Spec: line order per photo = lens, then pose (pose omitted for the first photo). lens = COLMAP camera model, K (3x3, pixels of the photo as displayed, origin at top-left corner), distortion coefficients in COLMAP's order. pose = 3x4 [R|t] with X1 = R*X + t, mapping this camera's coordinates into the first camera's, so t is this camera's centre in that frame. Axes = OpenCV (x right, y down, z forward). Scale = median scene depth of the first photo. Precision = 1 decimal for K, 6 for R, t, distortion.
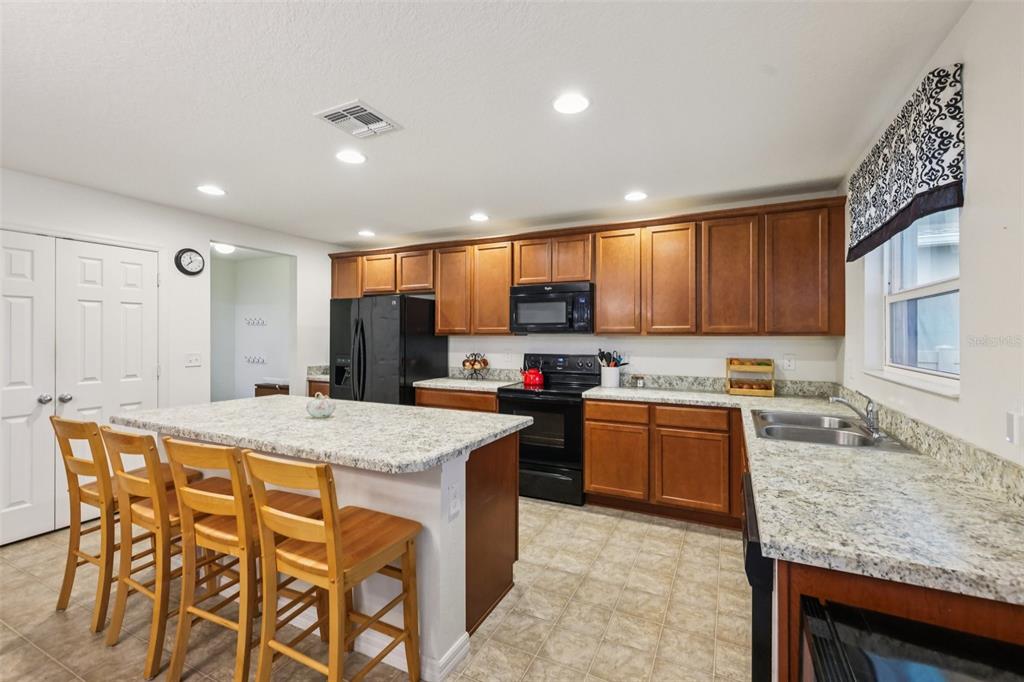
lens RADIAL K [[456.3, 0, 496.8], [0, 456.3, 331.0], [0, 0, 1]] dist [0.001461, -0.010796]
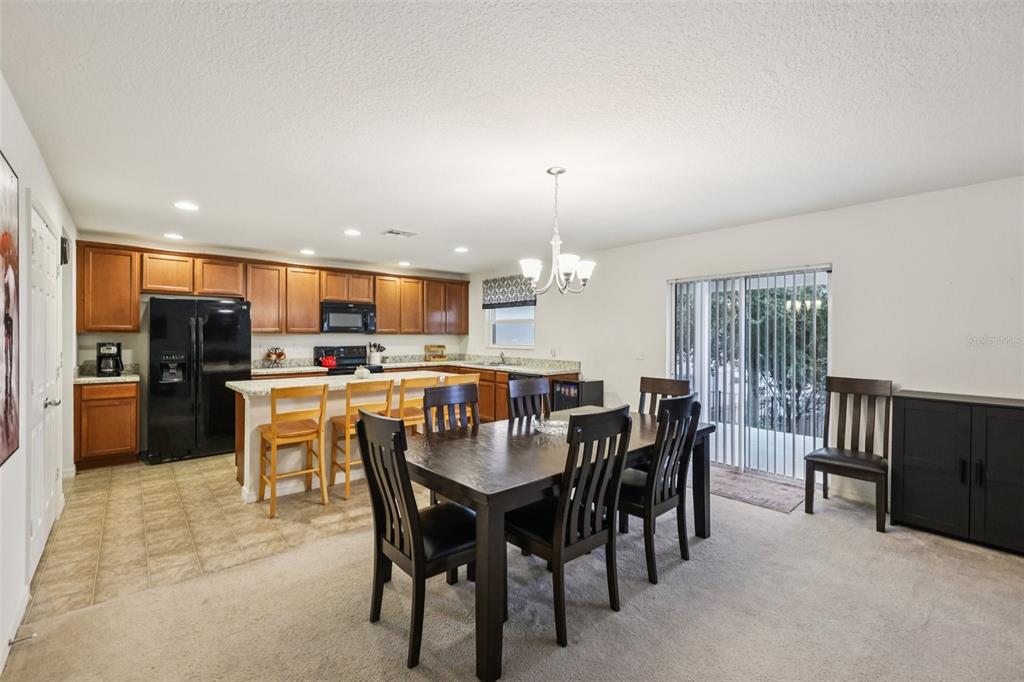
lens RADIAL K [[431.6, 0, 532.2], [0, 431.6, 342.5], [0, 0, 1]] dist [-0.001169, -0.000356]
pose [[0.336478, -0.016496, 0.941547, -1.117239], [-0.013890, 0.999651, 0.022478, -0.004836], [-0.941589, -0.020641, 0.336132, -0.126486]]
